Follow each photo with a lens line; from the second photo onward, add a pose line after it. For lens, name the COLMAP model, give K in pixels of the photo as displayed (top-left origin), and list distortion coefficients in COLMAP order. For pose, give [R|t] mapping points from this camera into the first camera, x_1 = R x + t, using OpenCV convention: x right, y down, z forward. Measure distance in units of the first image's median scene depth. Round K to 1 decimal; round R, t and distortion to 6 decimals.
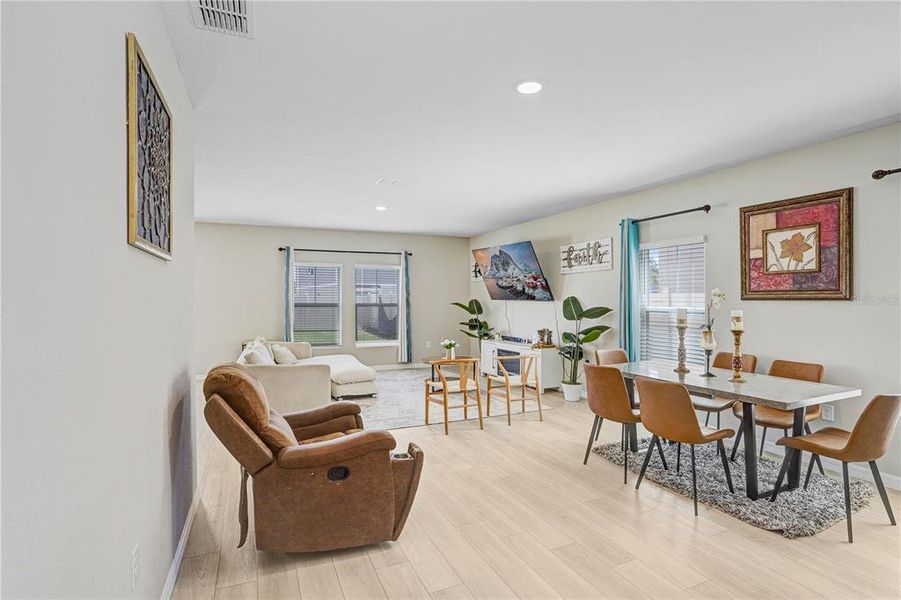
lens RADIAL K [[449.7, 0, 455.0], [0, 449.7, 303.0], [0, 0, 1]] dist [-0.071426, 0.028127]
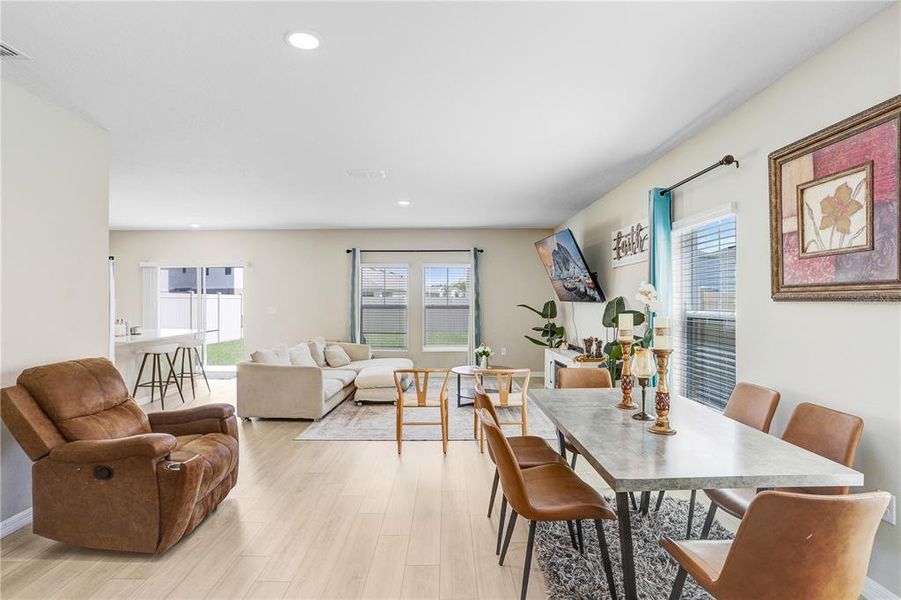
lens RADIAL K [[477.7, 0, 446.6], [0, 477.7, 301.7], [0, 0, 1]] dist [-0.031914, 0.000681]
pose [[0.912475, 0.000697, -0.409133, 0.517226], [-0.003694, 0.999972, -0.006536, 0.000577], [0.409117, 0.007475, 0.912451, 0.205976]]
